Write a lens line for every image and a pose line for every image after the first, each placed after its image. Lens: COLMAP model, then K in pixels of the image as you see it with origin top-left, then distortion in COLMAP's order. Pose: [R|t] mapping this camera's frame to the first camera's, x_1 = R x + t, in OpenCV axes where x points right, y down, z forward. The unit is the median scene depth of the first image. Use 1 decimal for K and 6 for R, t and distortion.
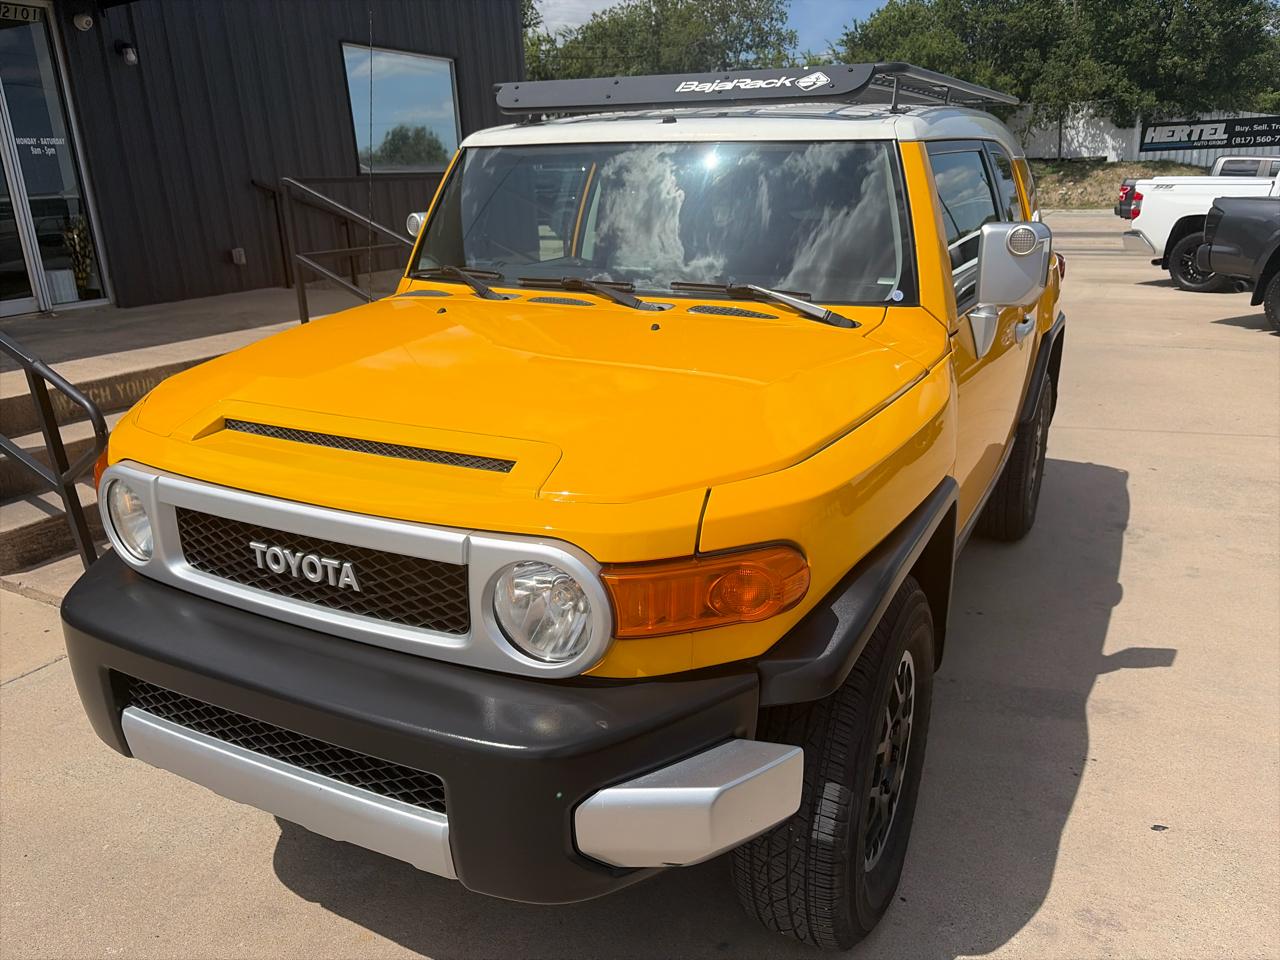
lens RADIAL K [[980.0, 0, 634.9], [0, 980.0, 485.5], [0, 0, 1]] dist [0.038240, -0.041941]
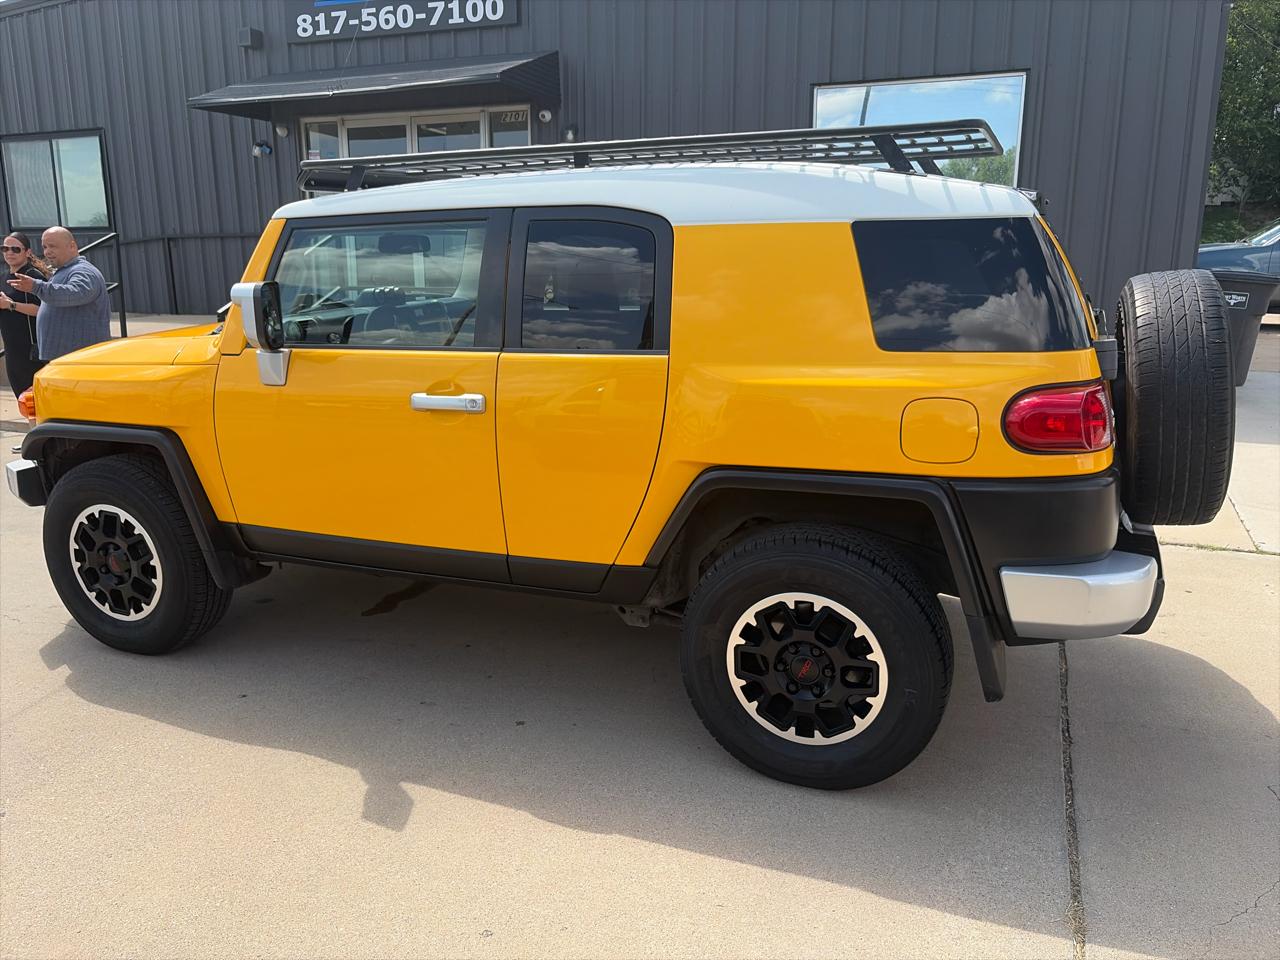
lens RADIAL K [[980.0, 0, 637.1], [0, 980.0, 471.5], [0, 0, 1]] dist [0.038240, -0.041941]
pose [[0.100792, 0.246966, -0.963768, 2.137051], [-0.293480, 0.932977, 0.208383, -0.811914], [0.950637, 0.261844, 0.166516, 2.493242]]
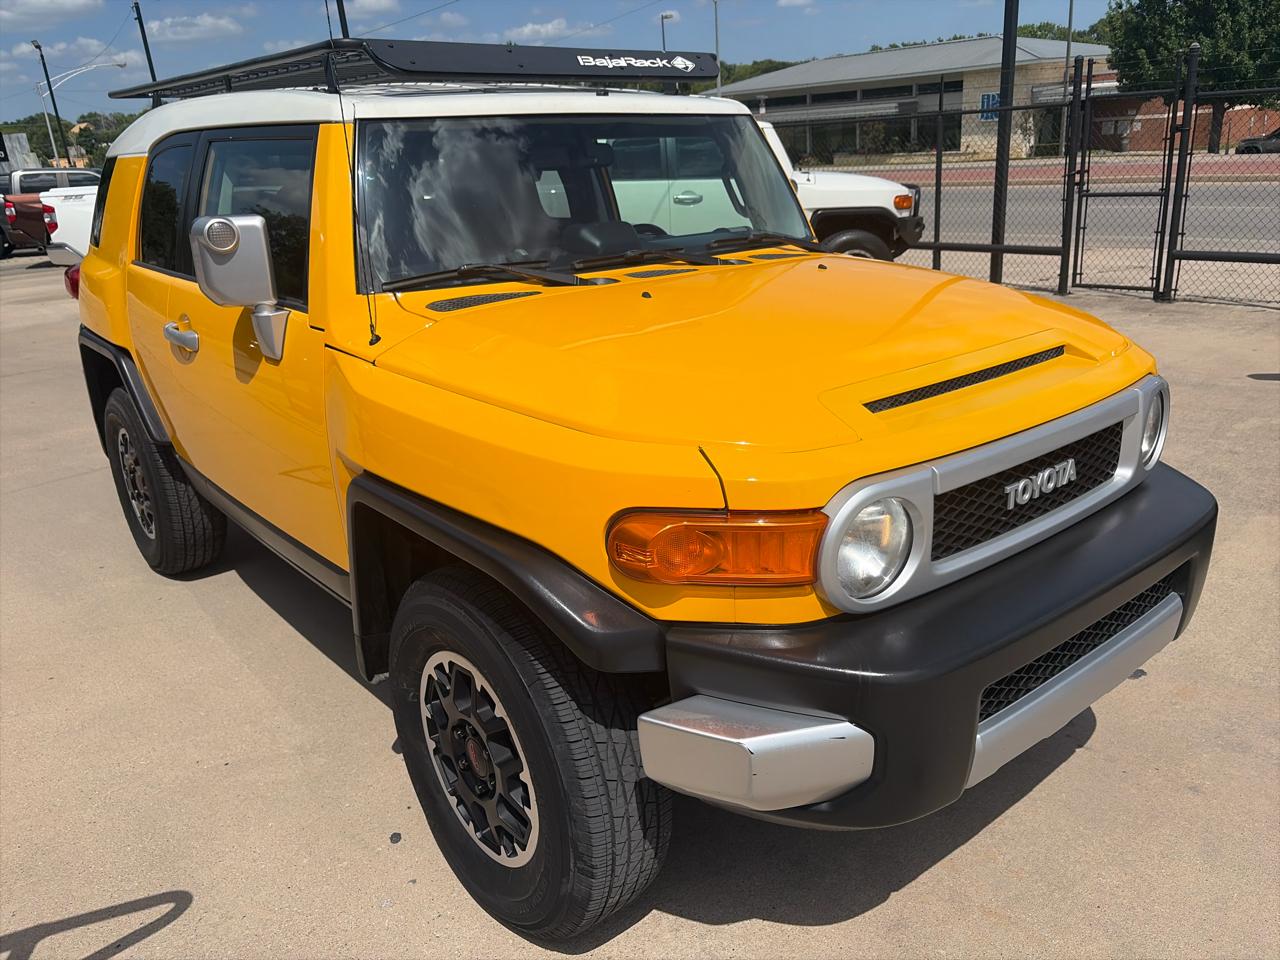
lens RADIAL K [[980.0, 0, 643.1], [0, 980.0, 488.4], [0, 0, 1]] dist [0.038240, -0.041941]
pose [[0.386604, -0.305007, 0.870349, -0.843751], [0.318510, 0.929817, 0.184367, -0.146725], [-0.865499, 0.205938, 0.456619, 0.516454]]
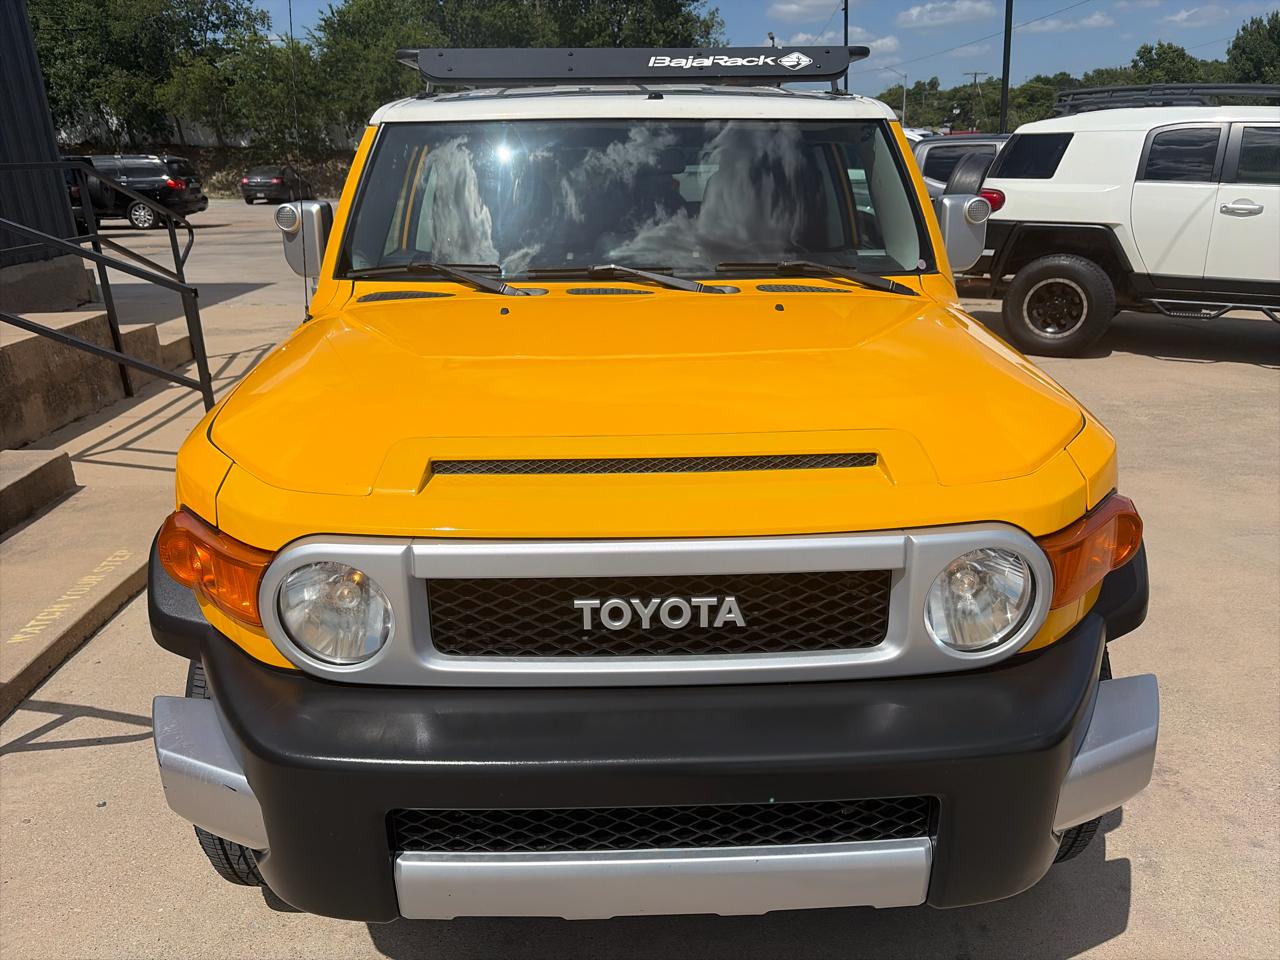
lens RADIAL K [[980.0, 0, 639.8], [0, 980.0, 486.9], [0, 0, 1]] dist [0.038240, -0.041941]
pose [[0.875547, -0.154986, 0.457598, -0.418290], [0.150534, 0.987513, 0.046440, -0.038764], [-0.459082, 0.028224, 0.887945, 0.150795]]
